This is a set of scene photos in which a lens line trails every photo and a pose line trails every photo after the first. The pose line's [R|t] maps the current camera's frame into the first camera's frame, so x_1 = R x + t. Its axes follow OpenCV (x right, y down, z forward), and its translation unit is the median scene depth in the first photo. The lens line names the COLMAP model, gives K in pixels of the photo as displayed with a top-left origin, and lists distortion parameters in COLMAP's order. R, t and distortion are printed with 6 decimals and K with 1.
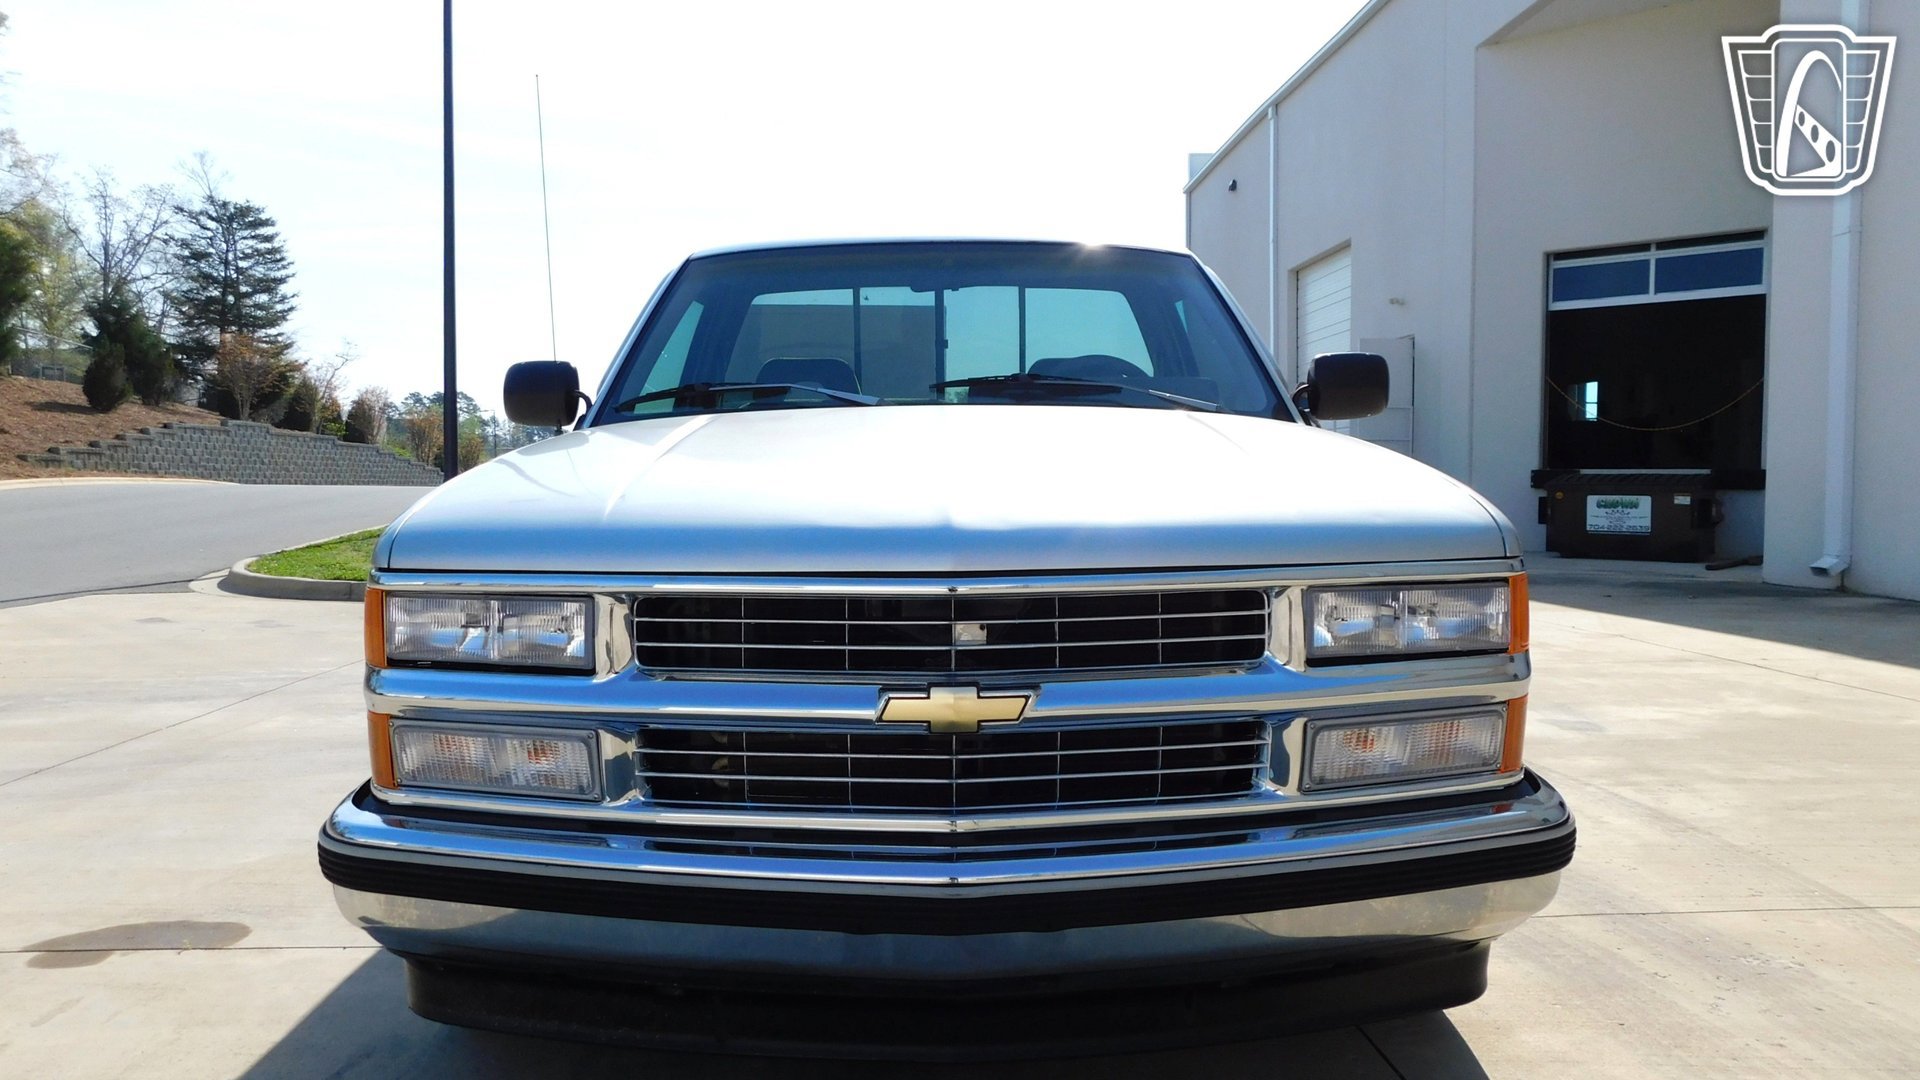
lens RADIAL K [[1267.5, 0, 950.4], [0, 1267.5, 533.2], [0, 0, 1]] dist [-0.070239, 0.055036]
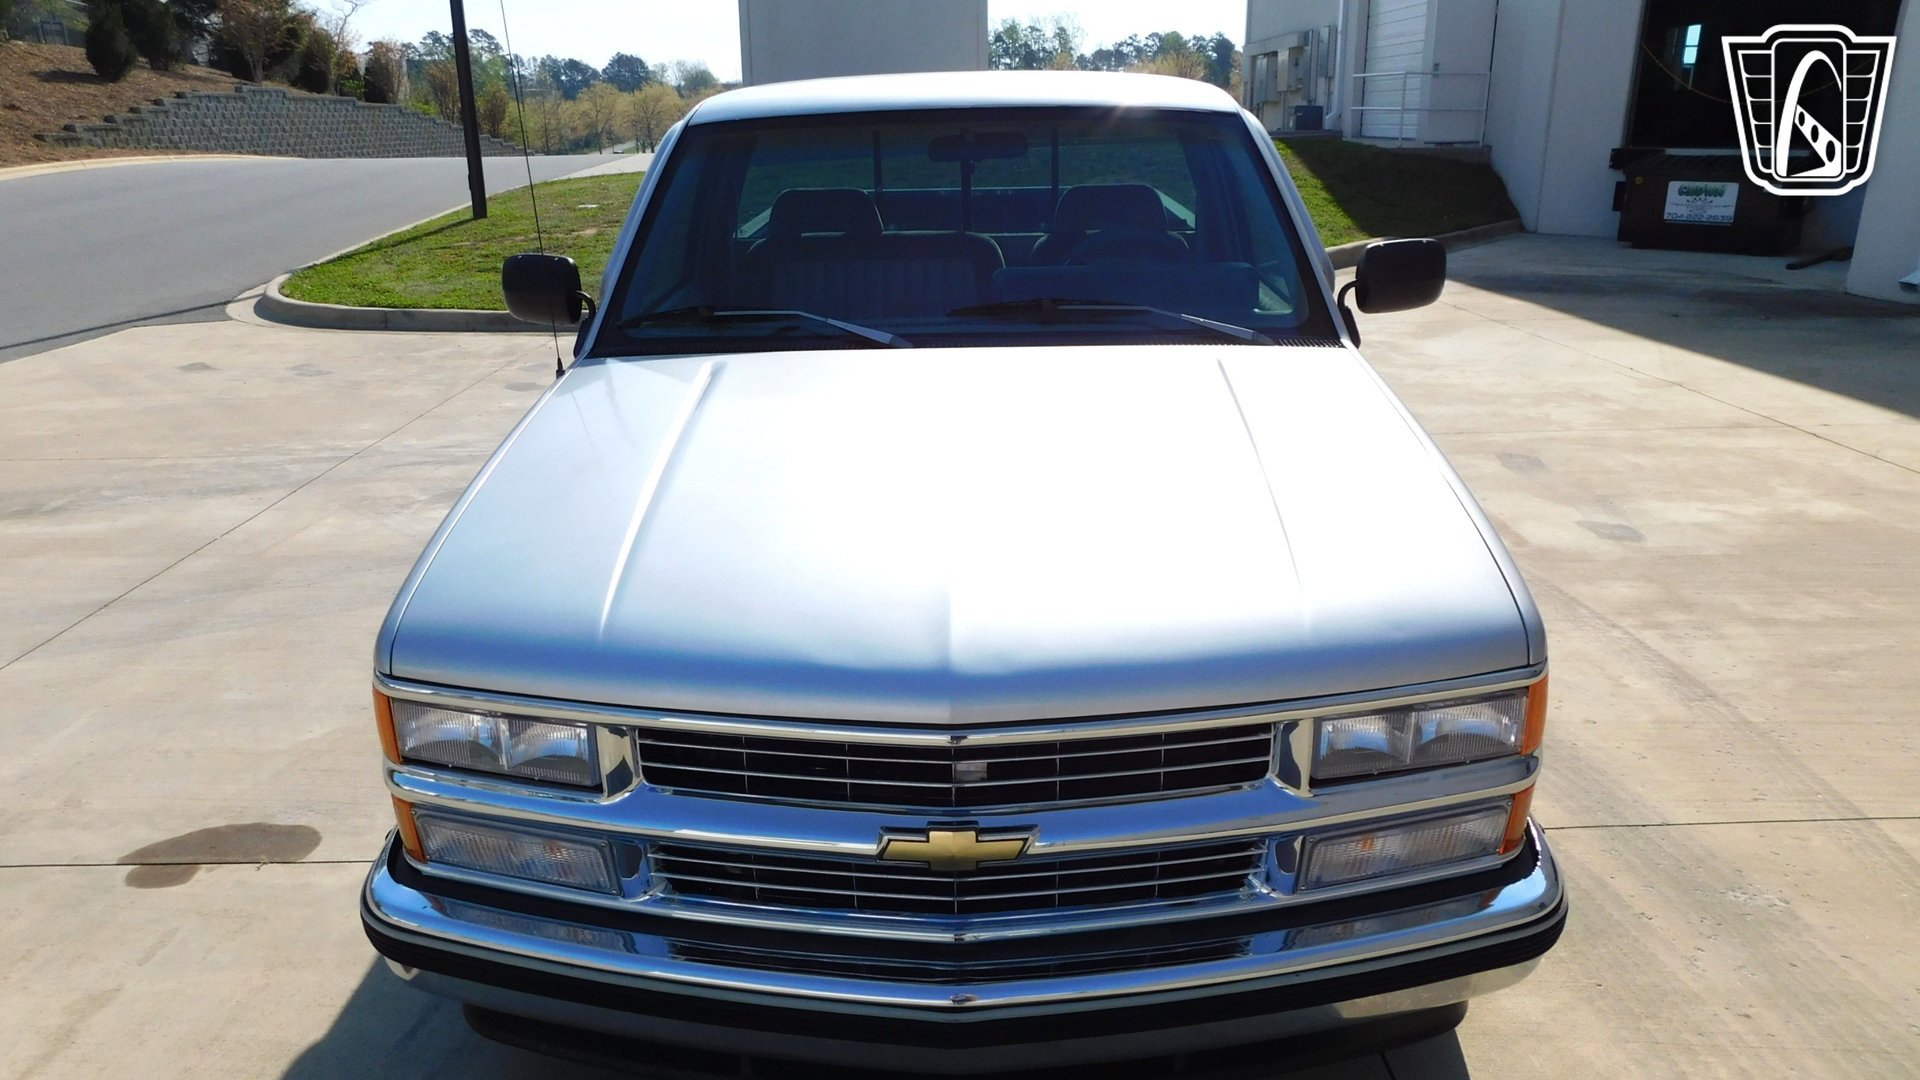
lens RADIAL K [[1267.5, 0, 950.4], [0, 1267.5, 533.2], [0, 0, 1]] dist [-0.070239, 0.055036]
pose [[0.999293, -0.001777, -0.037553, 0.011193], [0.012036, 0.961428, 0.274795, -0.110807], [0.035616, -0.275053, 0.960769, 0.027313]]
